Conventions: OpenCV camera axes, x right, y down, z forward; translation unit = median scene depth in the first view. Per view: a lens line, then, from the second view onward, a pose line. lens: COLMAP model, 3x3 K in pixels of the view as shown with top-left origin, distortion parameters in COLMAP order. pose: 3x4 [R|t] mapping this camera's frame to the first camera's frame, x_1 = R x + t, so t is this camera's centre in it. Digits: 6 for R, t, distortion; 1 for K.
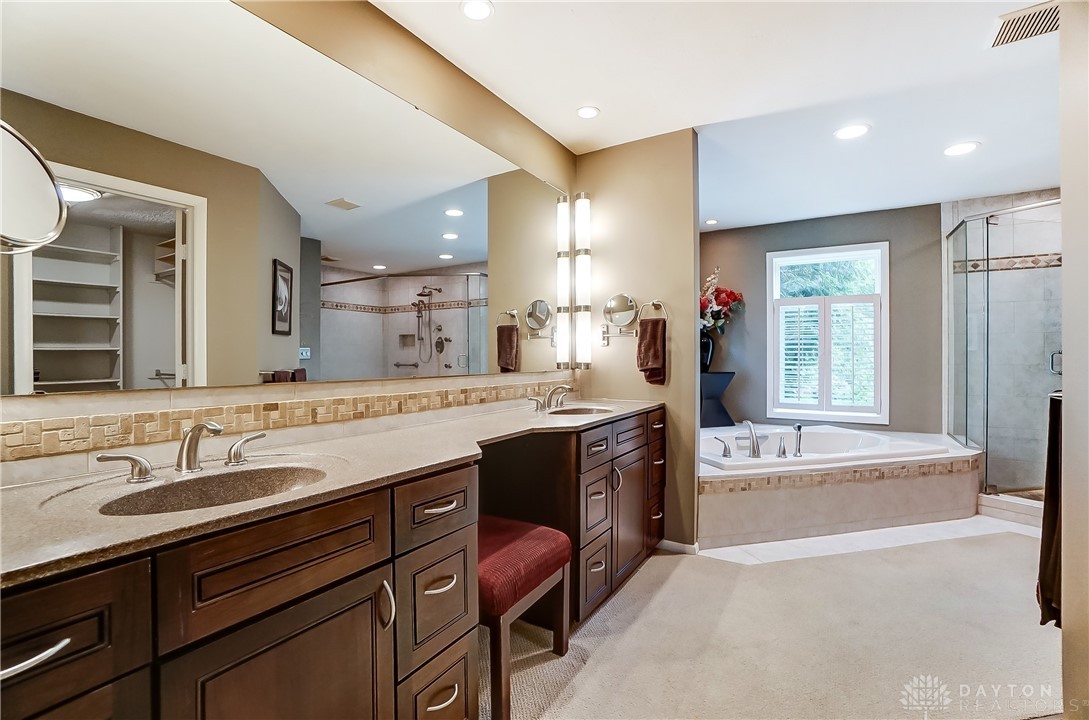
lens RADIAL K [[491.4, 0, 535.6], [0, 491.4, 360.3], [0, 0, 1]] dist [-0.038006, 0.005030]
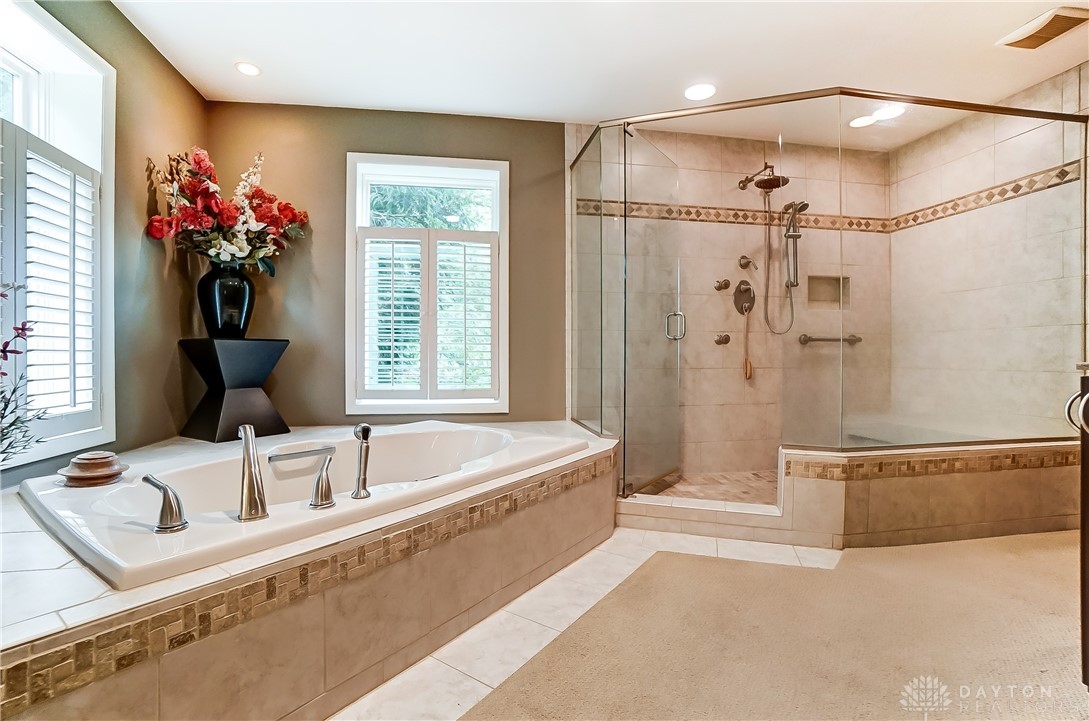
lens RADIAL K [[491.4, 0, 537.0], [0, 491.4, 354.6], [0, 0, 1]] dist [-0.038006, 0.005030]
pose [[0.742966, 0.007461, 0.669288, 0.290695], [0.001060, 0.999923, -0.012324, 0.059054], [-0.669329, 0.009866, 0.742901, 0.451805]]
